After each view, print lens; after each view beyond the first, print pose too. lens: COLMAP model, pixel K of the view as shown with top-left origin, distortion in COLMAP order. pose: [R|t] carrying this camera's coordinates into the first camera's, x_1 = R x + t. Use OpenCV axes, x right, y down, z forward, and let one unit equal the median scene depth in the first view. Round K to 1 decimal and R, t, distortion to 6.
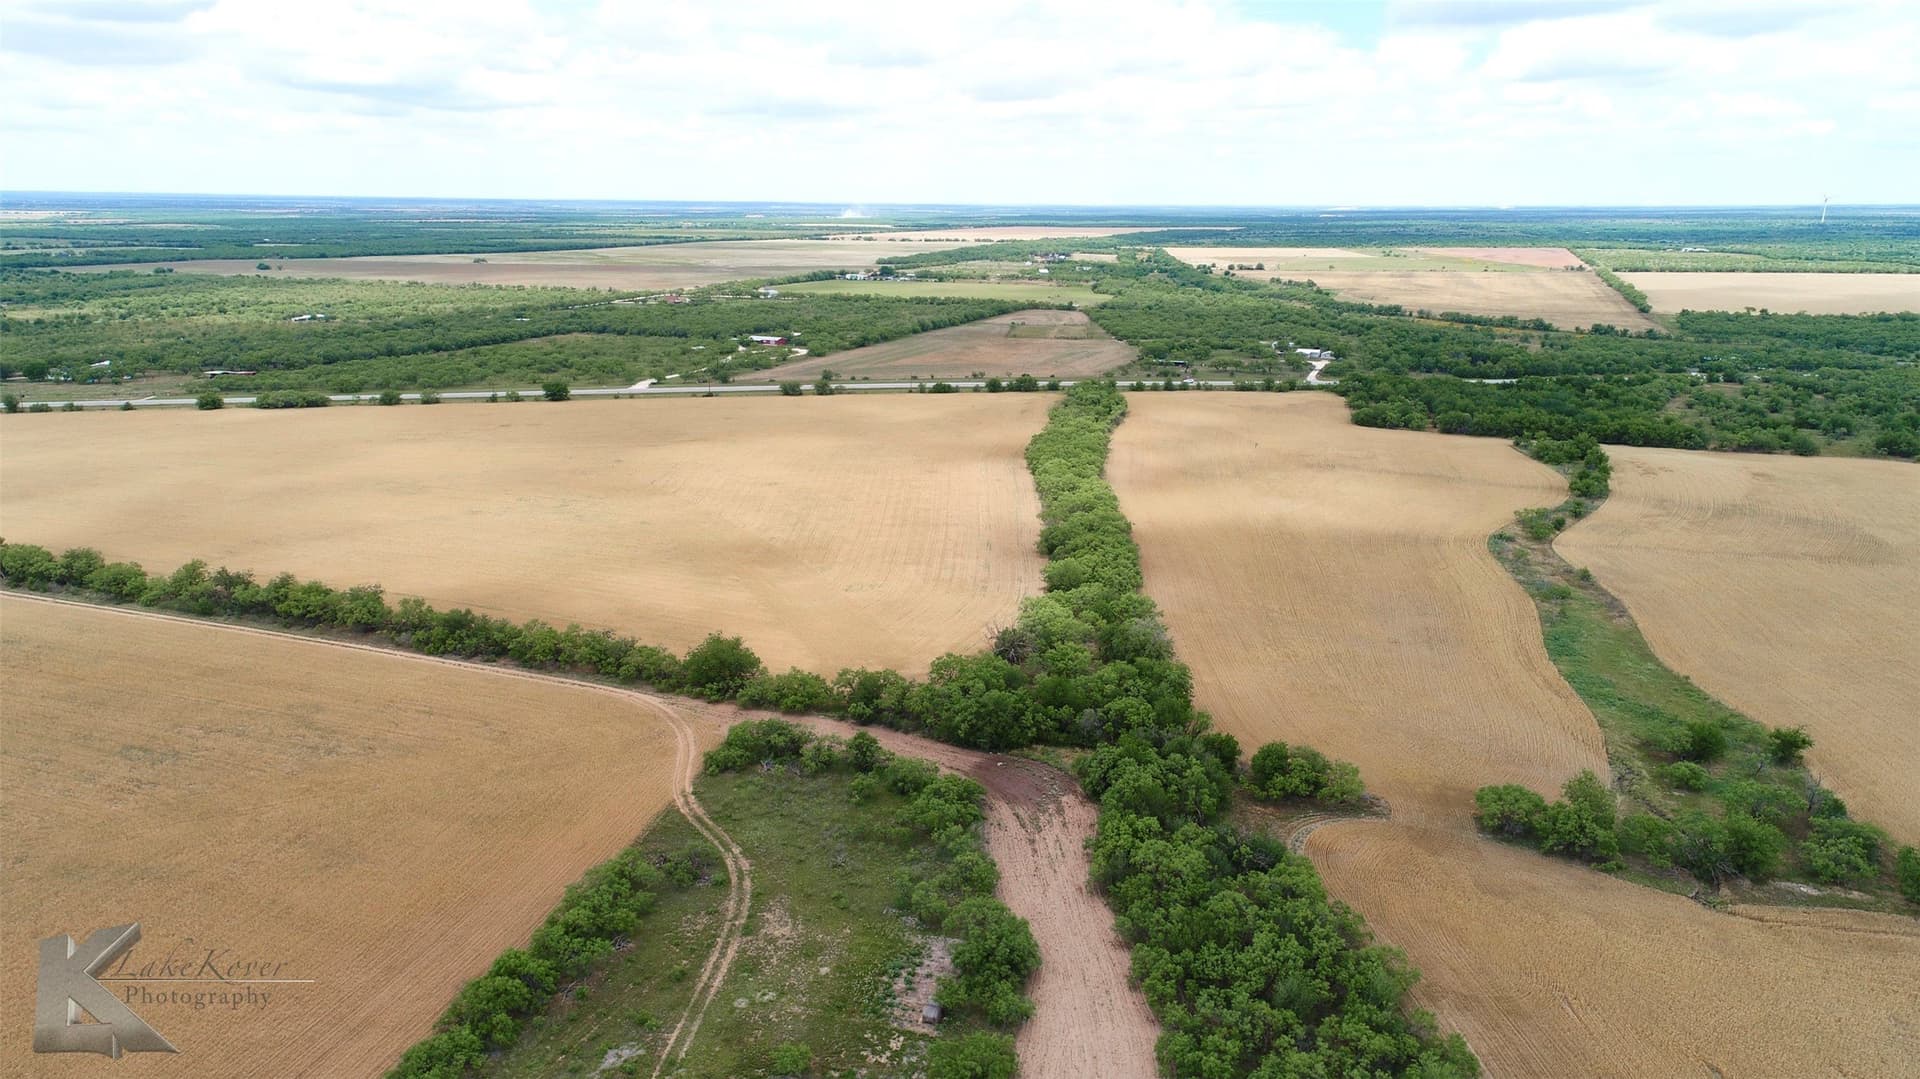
lens RADIAL K [[1286.0, 0, 957.2], [0, 1286.0, 543.5], [0, 0, 1]] dist [0.041298, -0.004400]
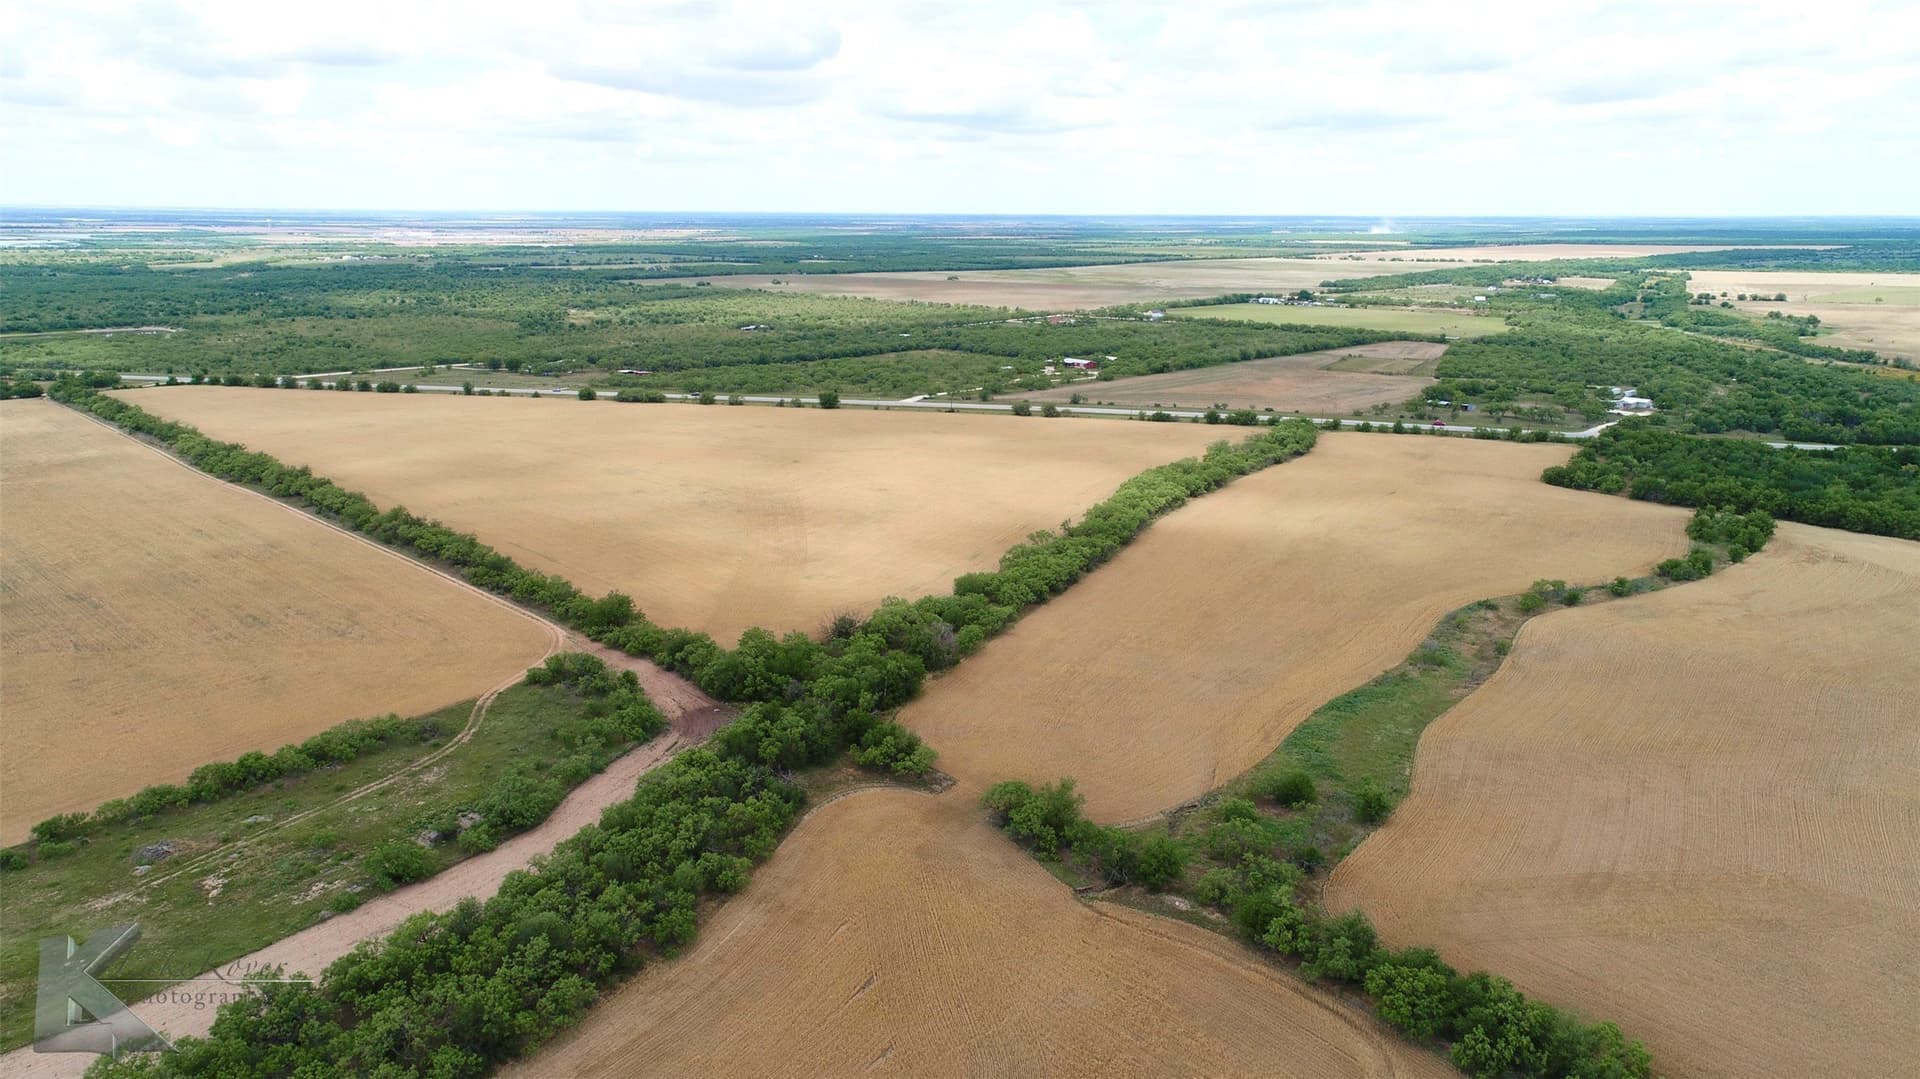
lens RADIAL K [[1282.6, 0, 957.1], [0, 1282.6, 537.2], [0, 0, 1]] dist [0.040837, -0.005161]
pose [[0.916265, 0.097817, -0.388445, 0.243519], [-0.103144, 0.994641, 0.007170, -0.011911], [0.387065, 0.033496, 0.921444, -0.034717]]
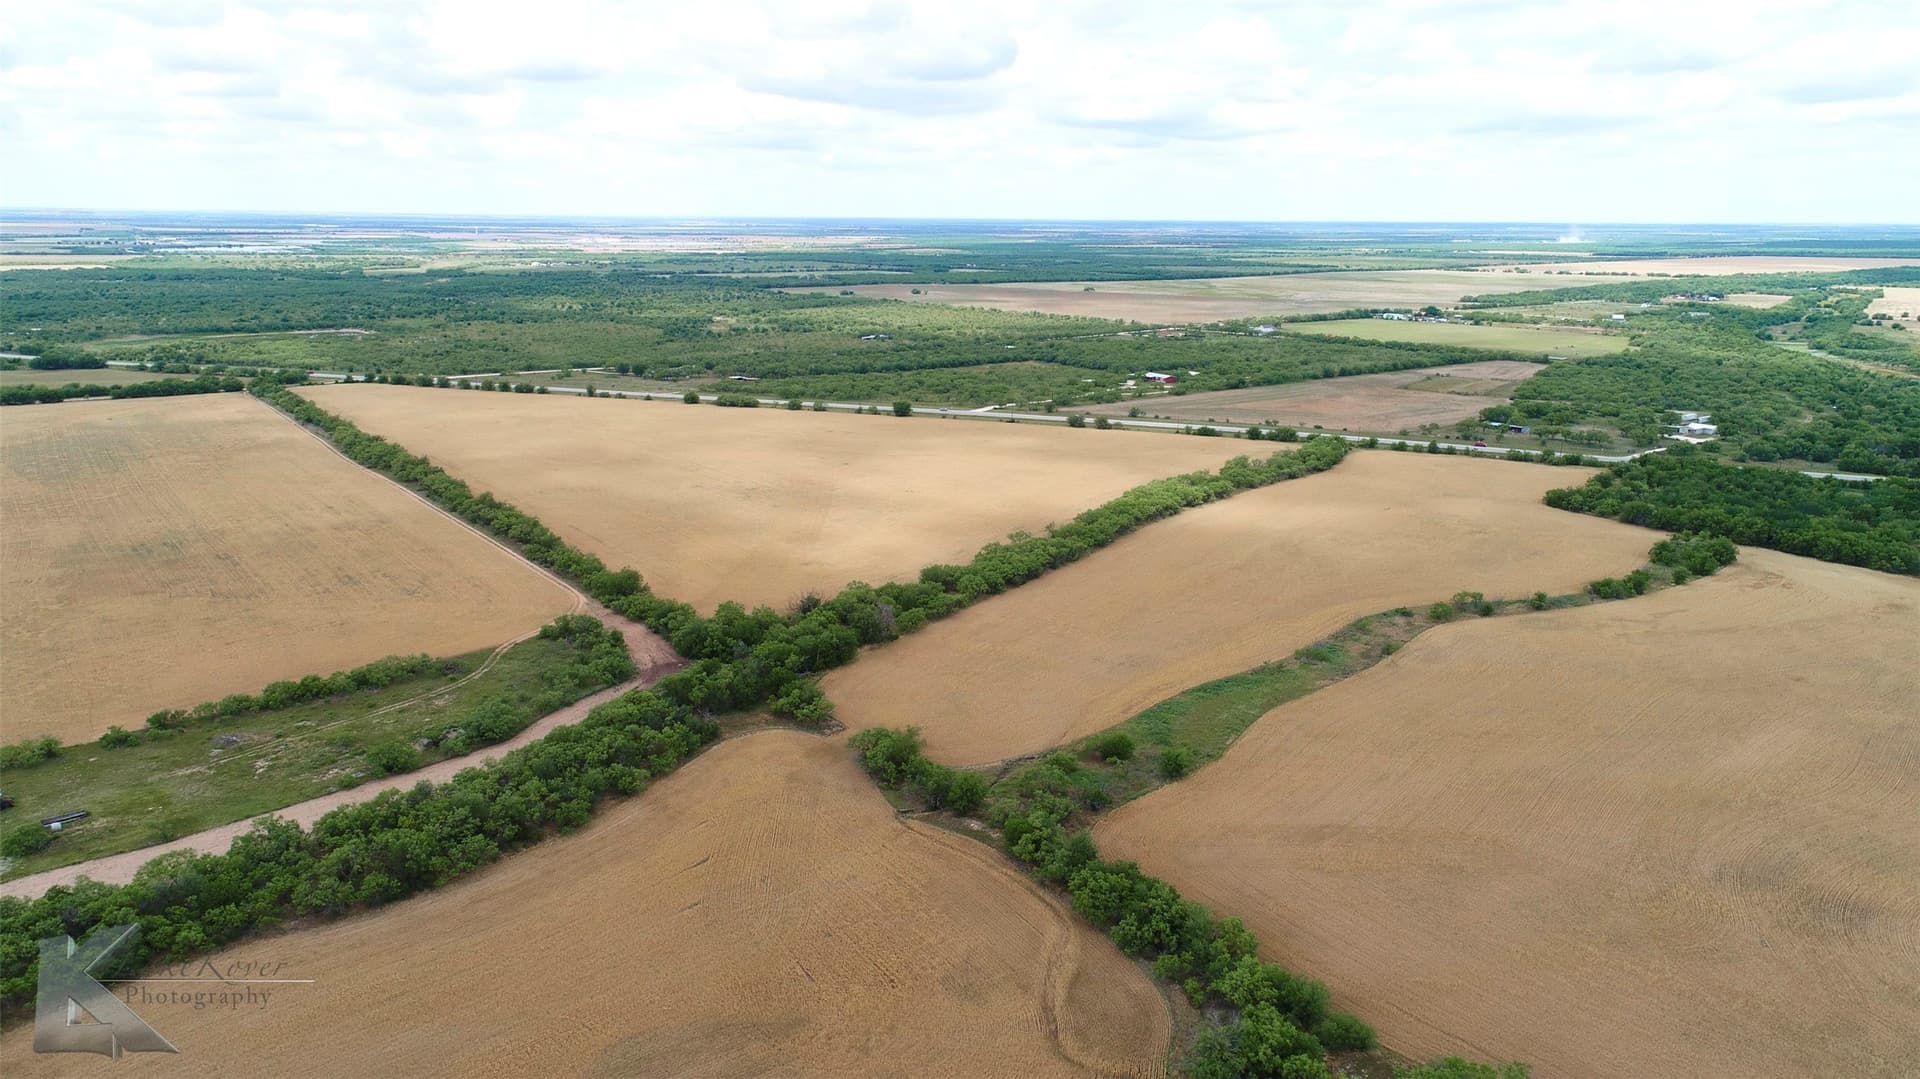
lens RADIAL K [[1282.6, 0, 957.1], [0, 1282.6, 537.2], [0, 0, 1]] dist [0.040837, -0.005161]
pose [[0.854583, 0.127779, -0.503349, 0.361462], [-0.137054, 0.990387, 0.018727, -0.019941], [0.500903, 0.052983, 0.863880, -0.067031]]
